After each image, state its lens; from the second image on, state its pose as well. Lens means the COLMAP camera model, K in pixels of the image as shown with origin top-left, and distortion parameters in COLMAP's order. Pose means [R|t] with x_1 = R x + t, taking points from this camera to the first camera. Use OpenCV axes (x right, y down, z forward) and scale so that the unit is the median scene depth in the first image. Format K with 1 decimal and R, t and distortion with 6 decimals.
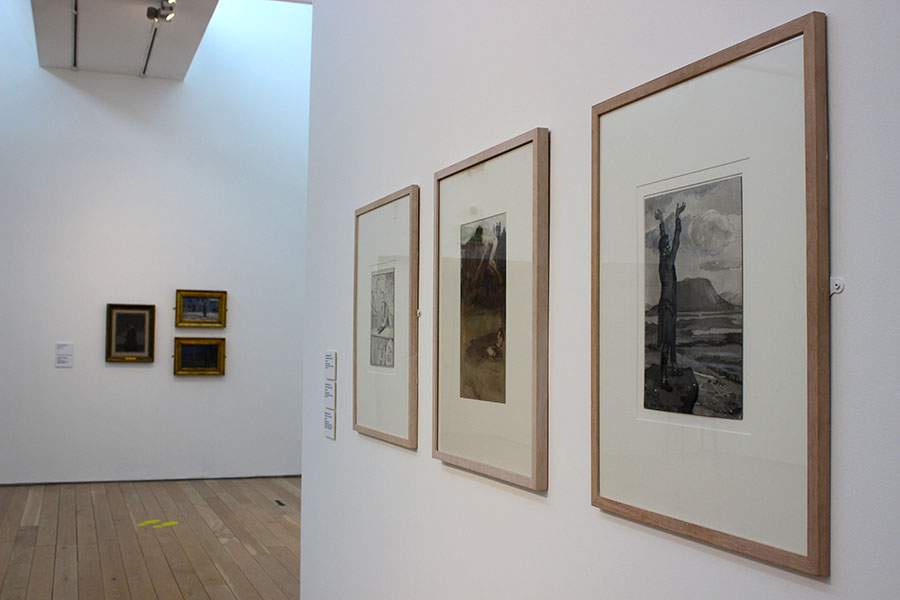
lens RADIAL K [[969.3, 0, 450.0], [0, 969.3, 300.0], [0, 0, 1]] dist [-0.091145, 0.005572]
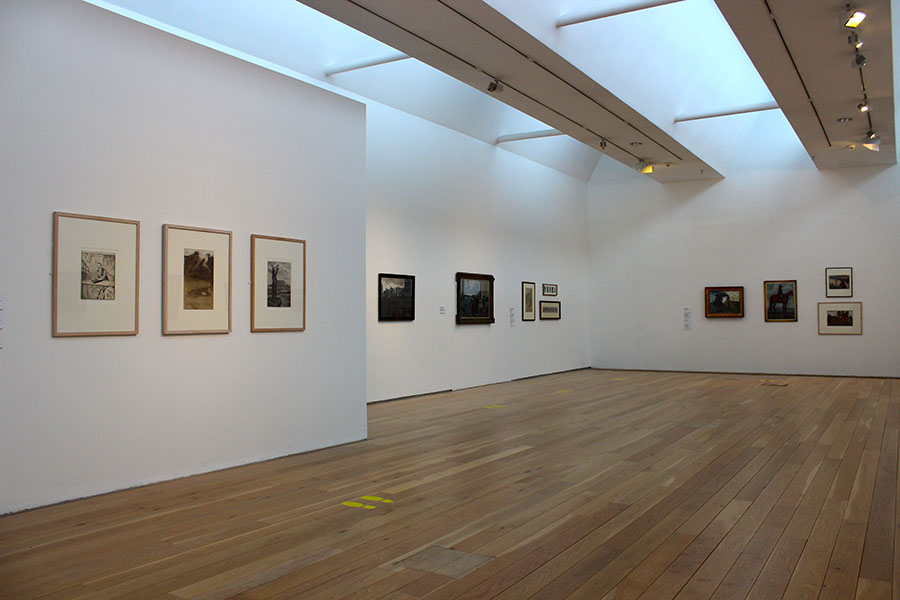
lens RADIAL K [[750.0, 0, 450.0], [0, 750.0, 300.0], [0, 0, 1]] dist [-0.173472, 0.160456]
pose [[-0.590035, 0.006951, 0.807348, -2.308825], [-0.038895, 0.998557, -0.037024, 0.129058], [-0.806440, -0.053248, -0.588913, 1.735304]]
